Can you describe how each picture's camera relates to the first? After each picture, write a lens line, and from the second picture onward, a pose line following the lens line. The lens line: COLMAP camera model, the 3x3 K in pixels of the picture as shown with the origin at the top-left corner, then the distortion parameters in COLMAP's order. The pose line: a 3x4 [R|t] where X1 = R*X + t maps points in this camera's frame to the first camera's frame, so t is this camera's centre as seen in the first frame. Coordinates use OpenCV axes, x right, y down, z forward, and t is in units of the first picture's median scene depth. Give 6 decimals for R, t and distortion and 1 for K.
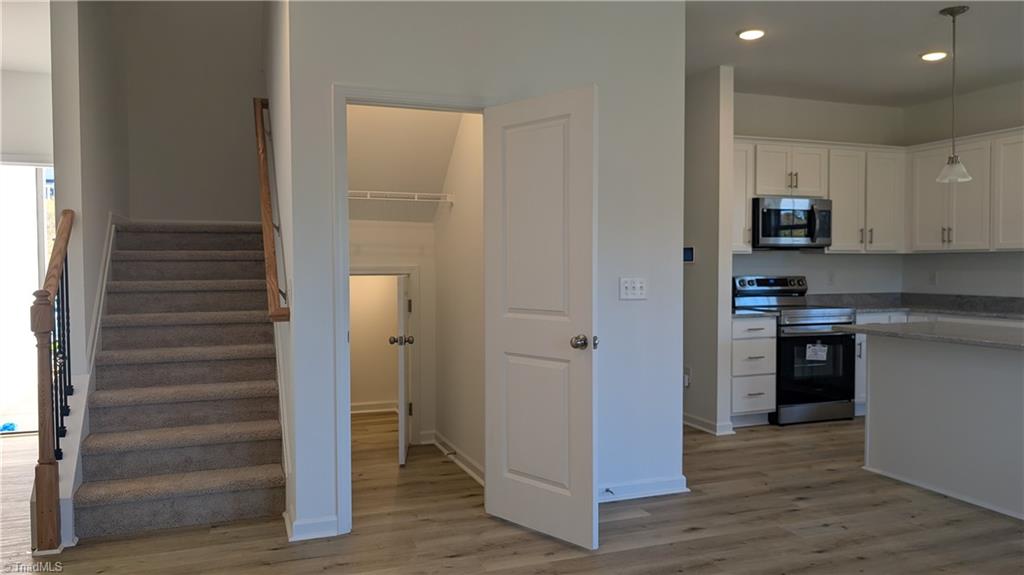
lens RADIAL K [[751.7, 0, 512.0], [0, 751.7, 287.5], [0, 0, 1]] dist [-0.001862, -0.003245]
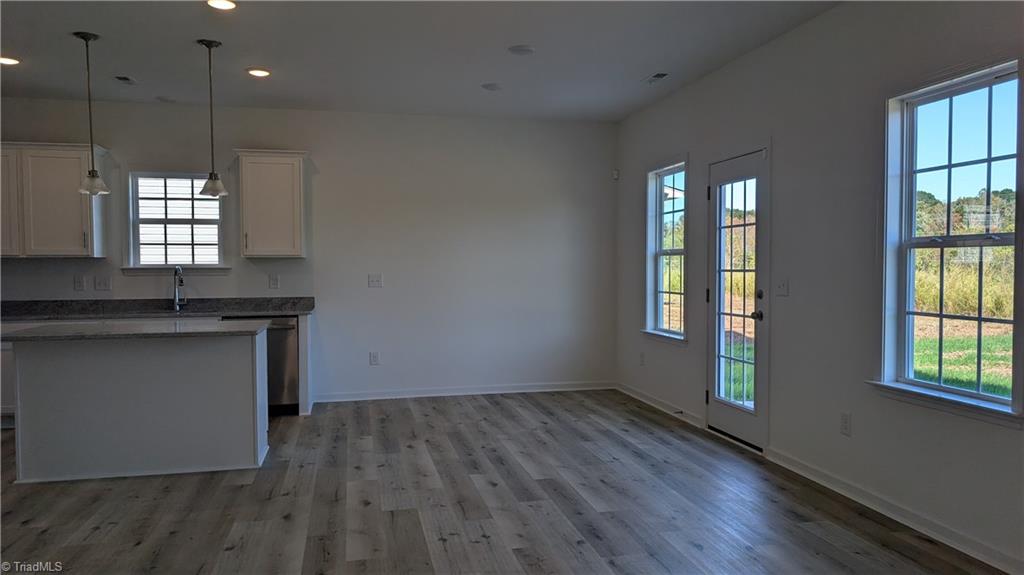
lens RADIAL K [[751.7, 0, 512.0], [0, 751.7, 287.5], [0, 0, 1]] dist [-0.001862, -0.003245]
pose [[0.151800, -0.030816, 0.987931, -0.294354], [0.035537, 0.999038, 0.025702, -0.009523], [-0.987772, 0.031206, 0.152749, 0.165867]]
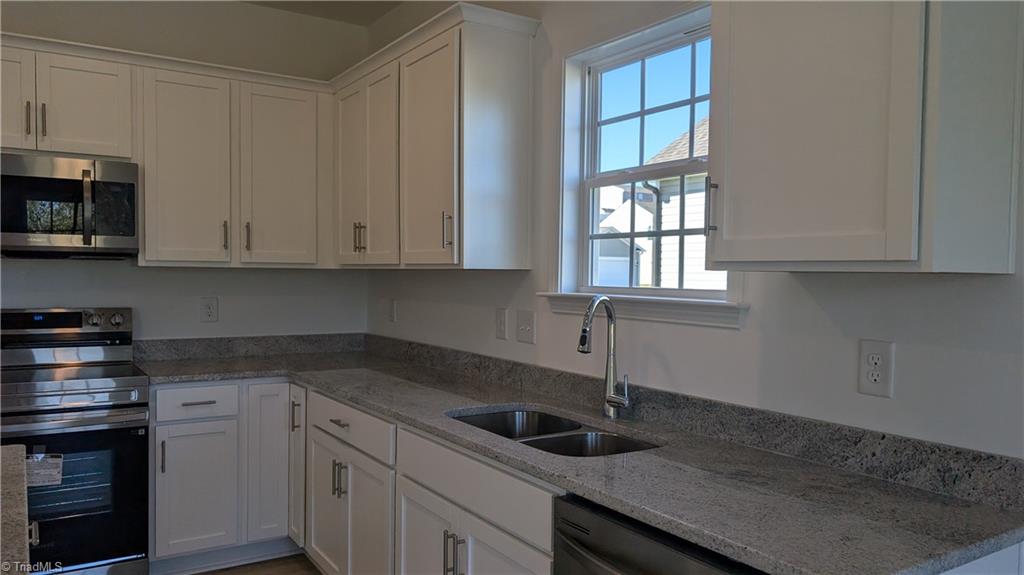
lens RADIAL K [[751.7, 0, 512.0], [0, 751.7, 287.5], [0, 0, 1]] dist [-0.001862, -0.003245]
pose [[0.975258, 0.011718, 0.220759, 0.584298], [-0.009281, 0.999884, -0.012071, -0.027853], [-0.220875, 0.009723, 0.975254, 0.449790]]
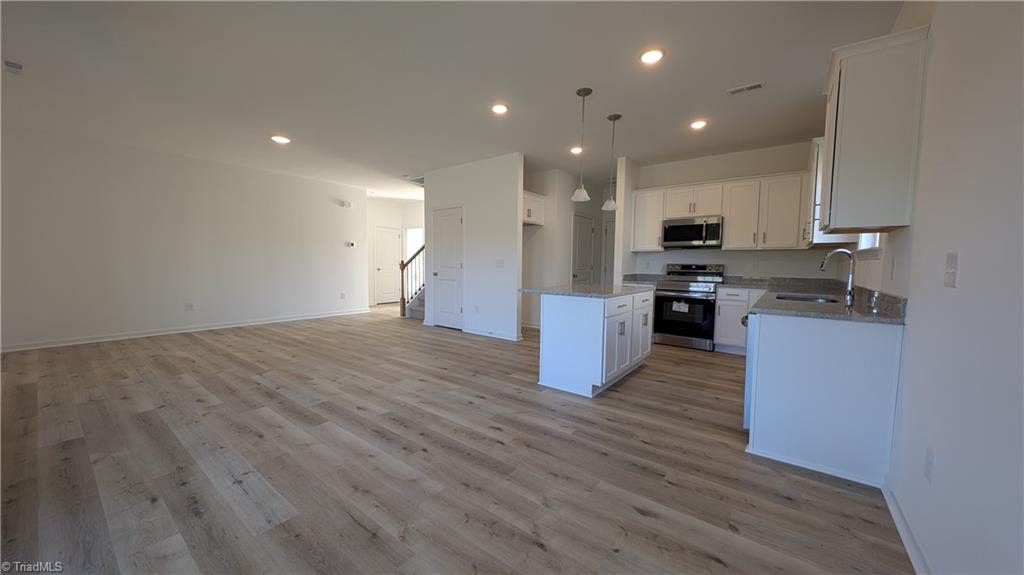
lens RADIAL K [[365.8, 0, 518.0], [0, 365.8, 291.6], [0, 0, 1]] dist [-0.000624, -0.000219]
pose [[0.529337, 0.074929, -0.845096, 0.897784], [-0.039099, 0.997189, 0.063924, 0.010912], [0.847510, -0.000795, 0.530778, 0.221974]]
